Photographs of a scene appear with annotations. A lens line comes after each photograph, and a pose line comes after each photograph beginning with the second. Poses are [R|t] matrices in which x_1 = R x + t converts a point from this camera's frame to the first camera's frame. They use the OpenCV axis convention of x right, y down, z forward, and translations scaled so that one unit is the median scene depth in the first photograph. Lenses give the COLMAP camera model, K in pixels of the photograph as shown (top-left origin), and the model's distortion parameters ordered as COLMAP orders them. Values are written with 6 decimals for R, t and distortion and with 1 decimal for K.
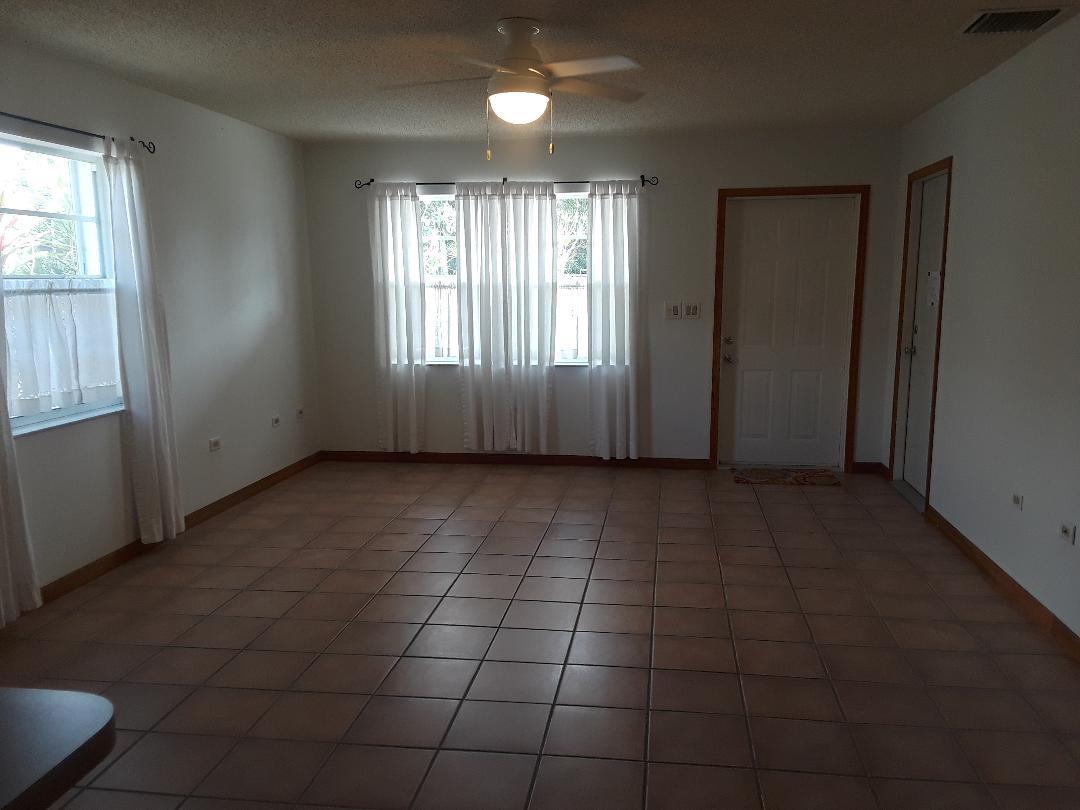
lens RADIAL K [[872.0, 0, 548.8], [0, 872.0, 431.4], [0, 0, 1]] dist [0.120845, -0.217390]
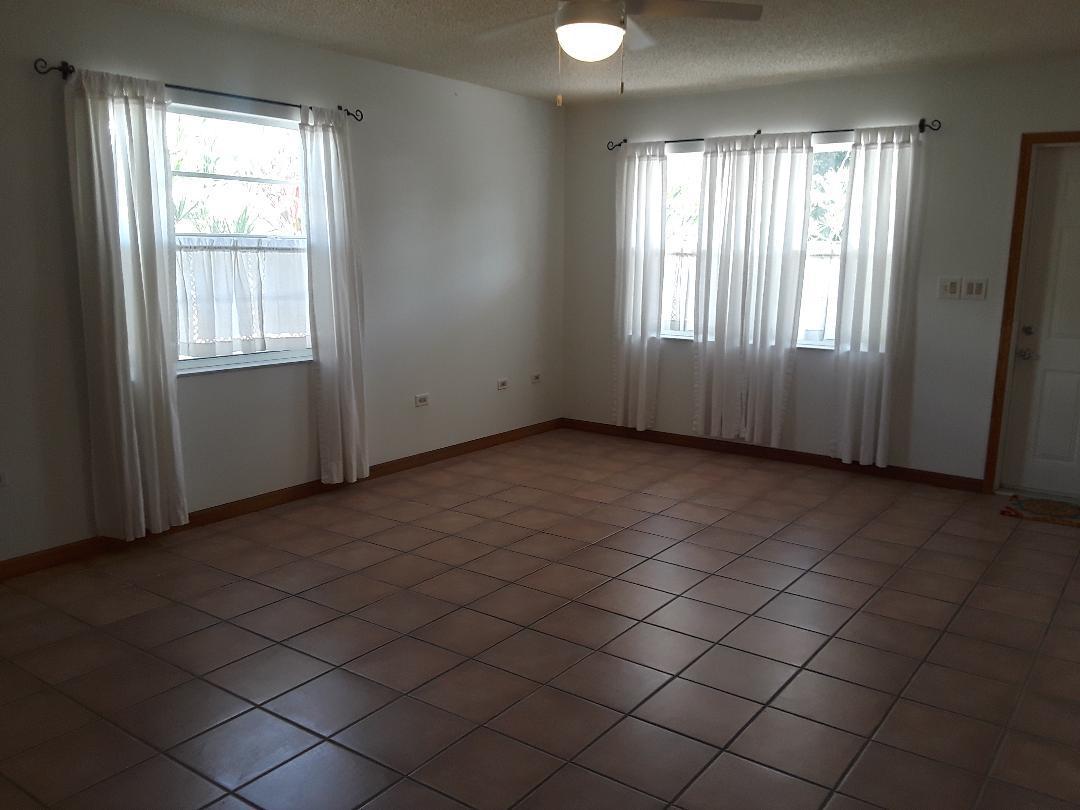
lens RADIAL K [[872.0, 0, 548.8], [0, 872.0, 431.4], [0, 0, 1]] dist [0.120845, -0.217390]
pose [[0.881876, 0.111485, -0.458111, 0.203605], [-0.096875, 0.993756, 0.055352, -0.017797], [0.461421, -0.004434, 0.887170, 0.118442]]
